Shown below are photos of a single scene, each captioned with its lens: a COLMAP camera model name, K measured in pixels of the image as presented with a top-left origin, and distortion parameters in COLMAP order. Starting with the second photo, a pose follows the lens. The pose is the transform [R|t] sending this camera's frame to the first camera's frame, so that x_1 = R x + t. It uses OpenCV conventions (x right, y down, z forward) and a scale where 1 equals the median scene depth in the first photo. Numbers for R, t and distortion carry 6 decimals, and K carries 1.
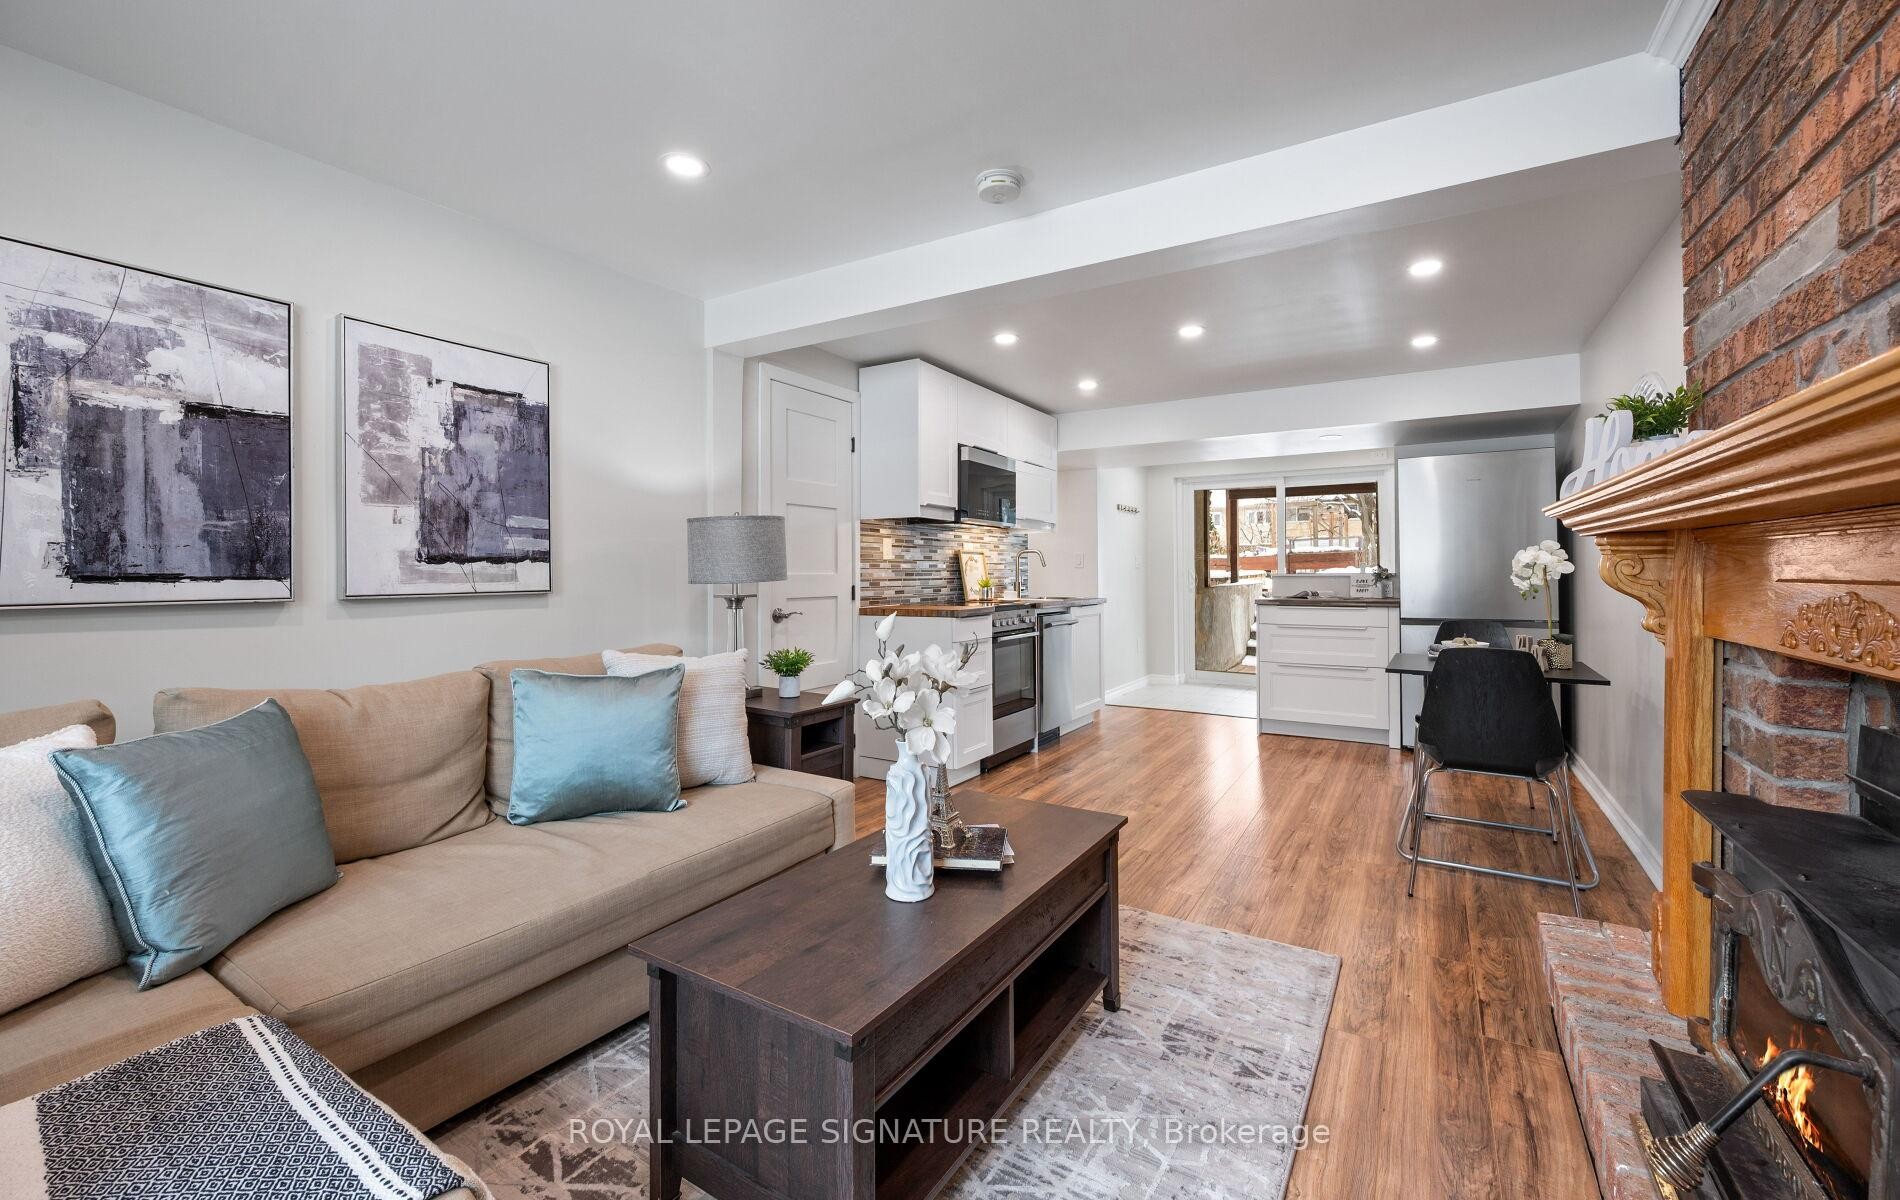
lens RADIAL K [[760.1, 0, 958.0], [0, 760.1, 576.1], [0, 0, 1]] dist [-0.002896, 0.000228]
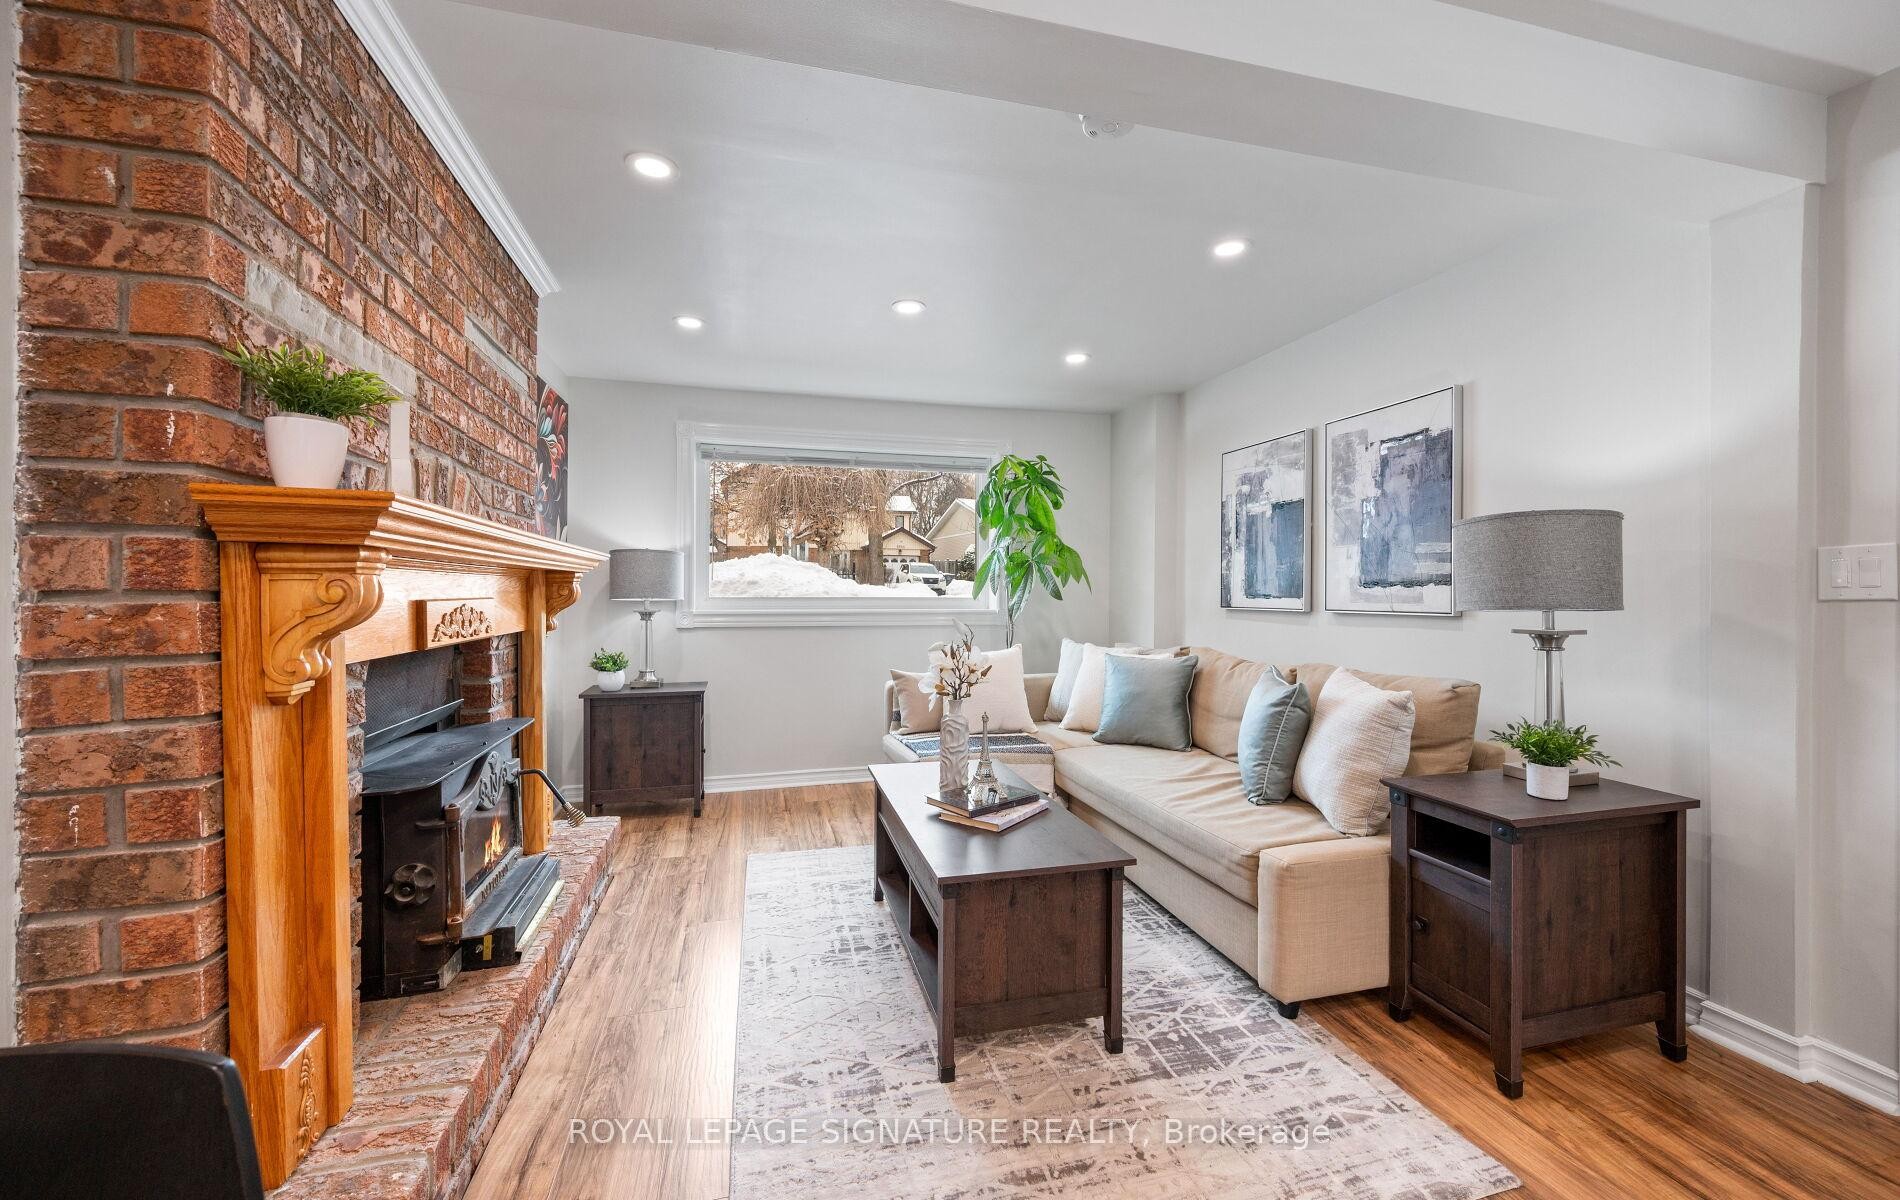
lens RADIAL K [[760.1, 0, 964.0], [0, 760.1, 593.3], [0, 0, 1]] dist [-0.002896, 0.000228]
pose [[-0.673160, 0.005236, -0.739478, 0.708800], [-0.001853, 0.999960, 0.008766, -0.016609], [0.739494, 0.007271, -0.673124, 1.337069]]
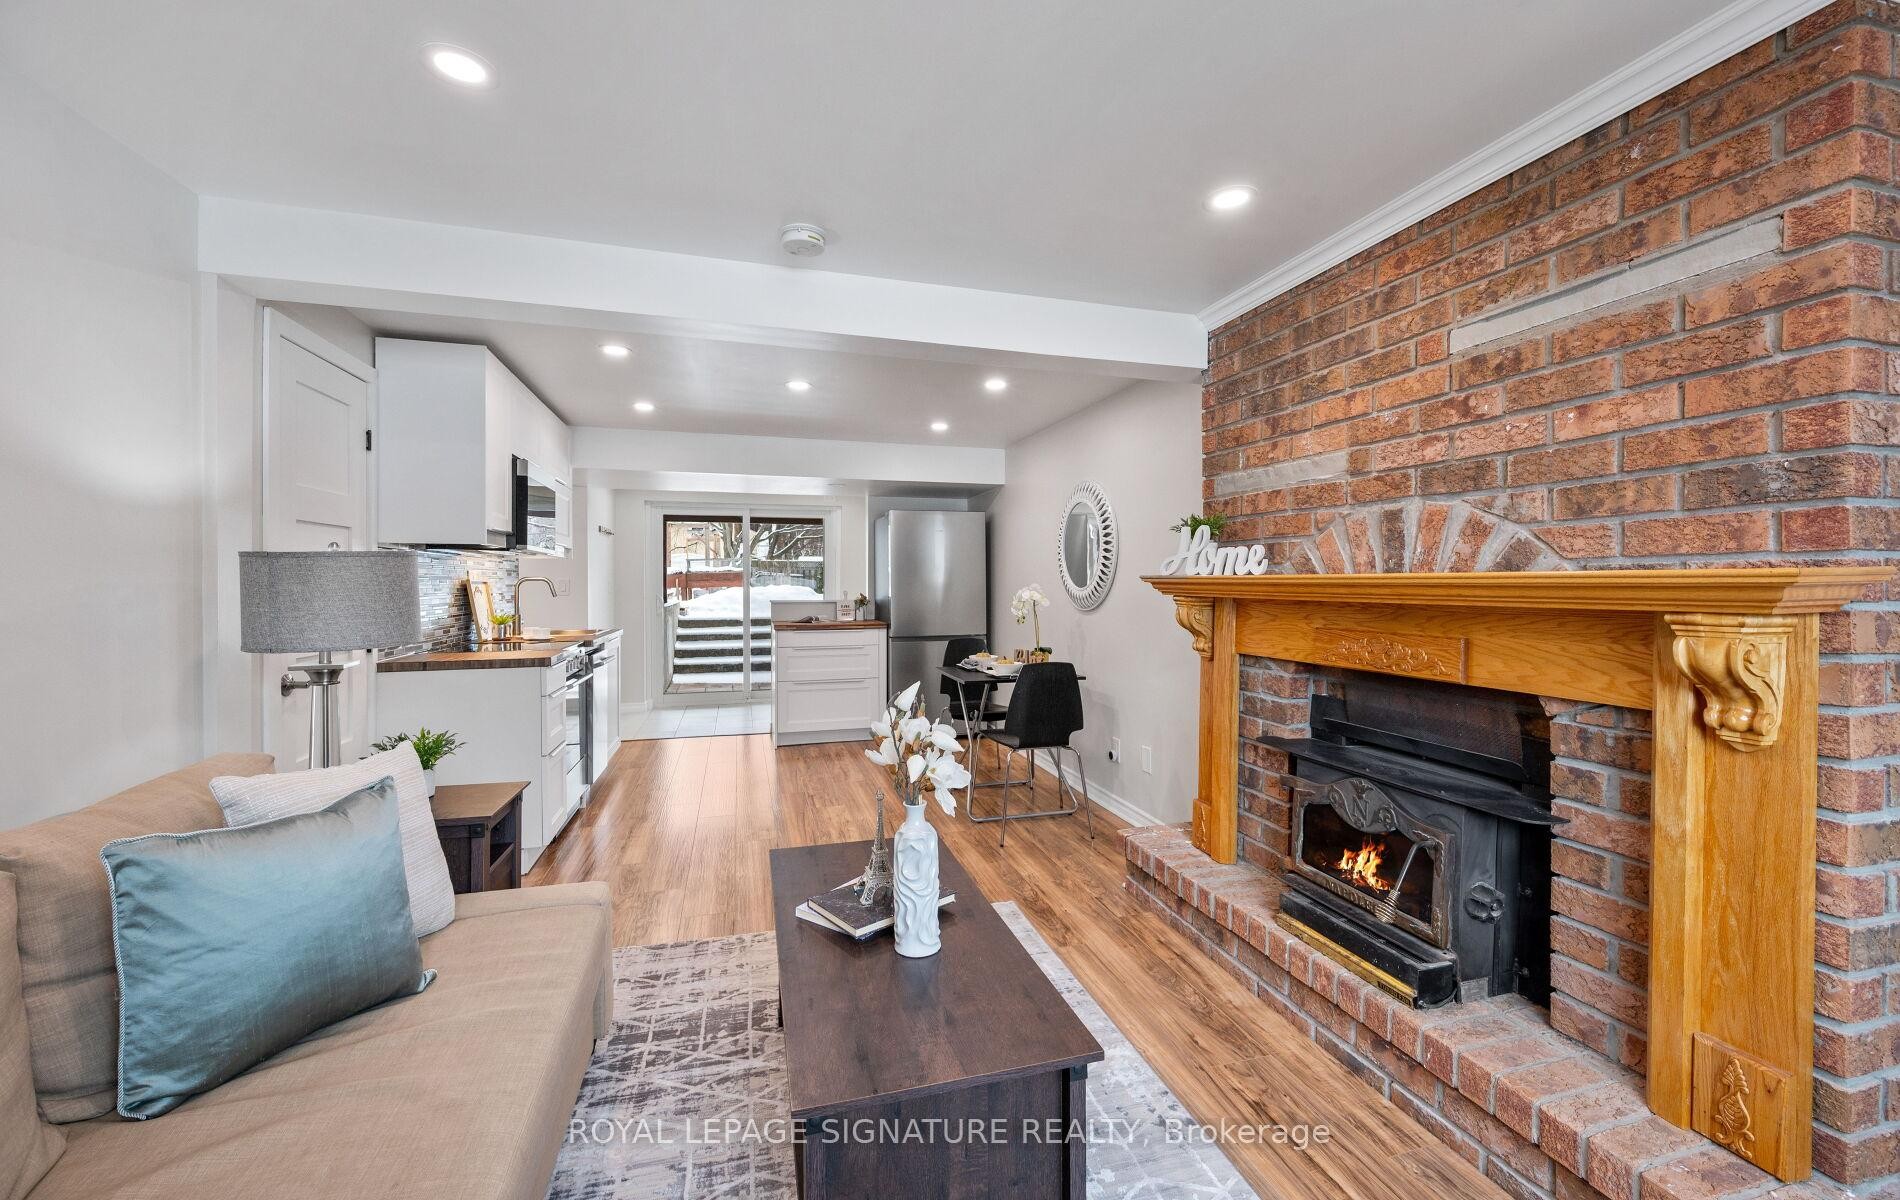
lens RADIAL K [[760.1, 0, 937.6], [0, 760.1, 595.8], [0, 0, 1]] dist [-0.002896, 0.000228]
pose [[0.676171, -0.012706, 0.736635, -0.528681], [0.003856, 0.999899, 0.013708, -0.053700], [-0.736735, -0.006429, 0.676151, 0.178468]]
